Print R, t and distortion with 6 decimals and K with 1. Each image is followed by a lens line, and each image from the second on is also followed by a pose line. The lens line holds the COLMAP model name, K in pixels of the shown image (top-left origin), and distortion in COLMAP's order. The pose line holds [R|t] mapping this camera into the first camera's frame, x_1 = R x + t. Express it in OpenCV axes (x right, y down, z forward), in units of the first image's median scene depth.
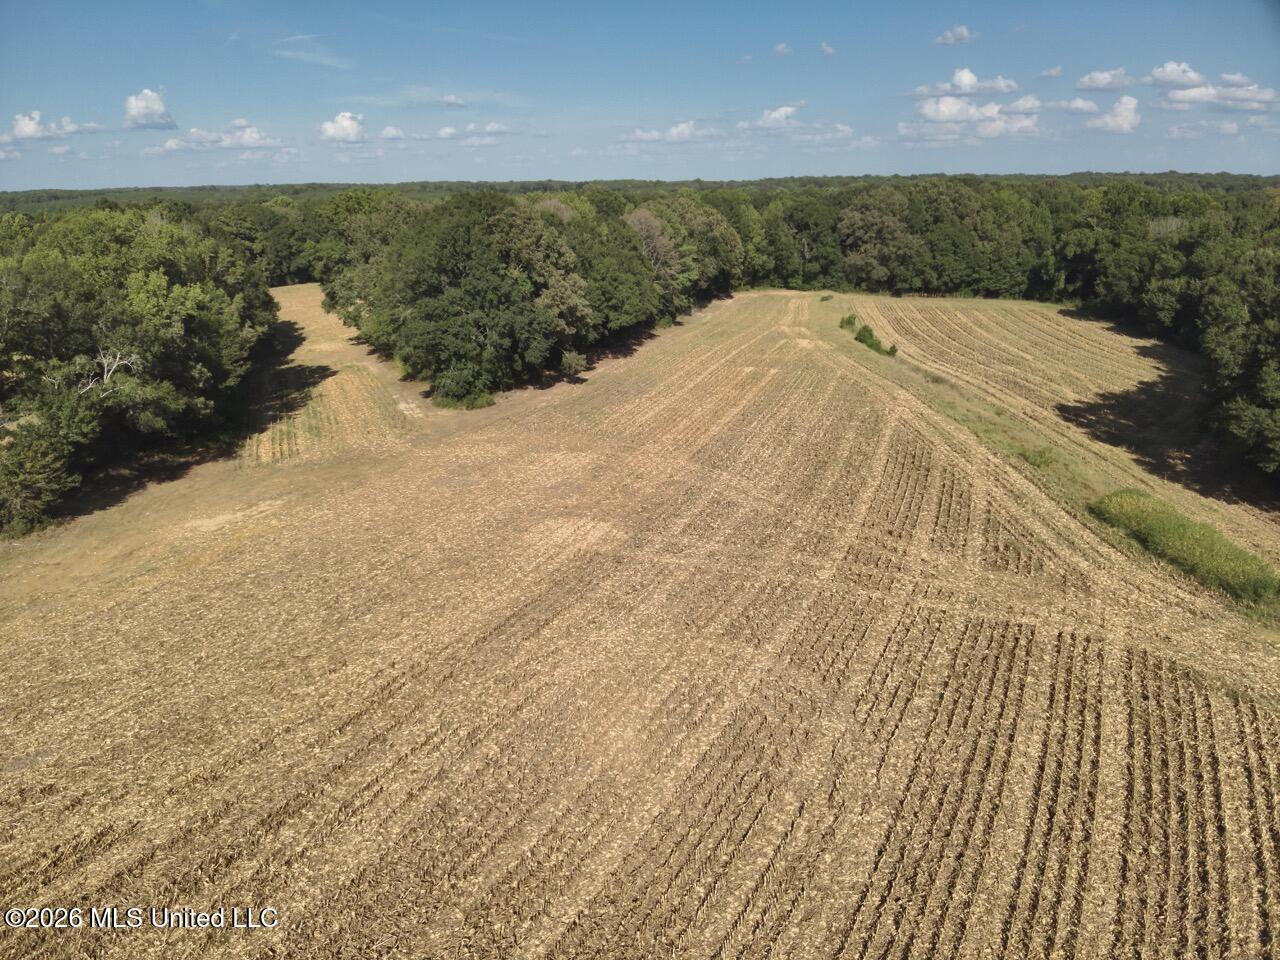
lens RADIAL K [[900.2, 0, 640.0], [0, 900.2, 480.0], [0, 0, 1]] dist [0.037048, -0.105566]
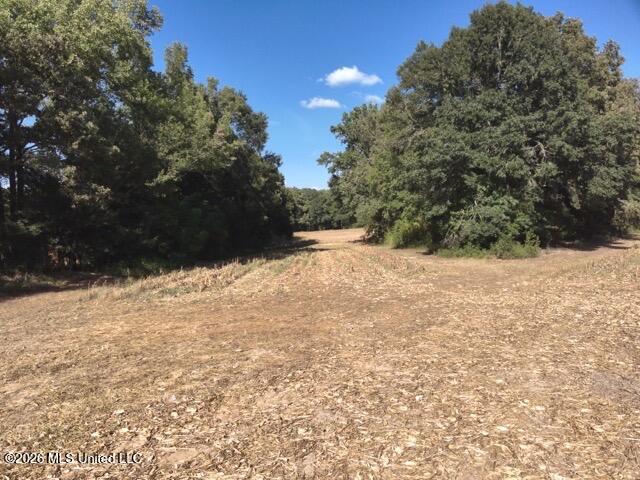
lens RADIAL K [[450.1, 0, 320.0], [0, 450.1, 240.0], [0, 0, 1]] dist [0.037048, -0.105566]
pose [[0.929601, 0.003137, -0.368553, -0.191224], [-0.092011, 0.970277, -0.223821, -0.002340], [0.356897, 0.241975, 0.902260, 0.628846]]
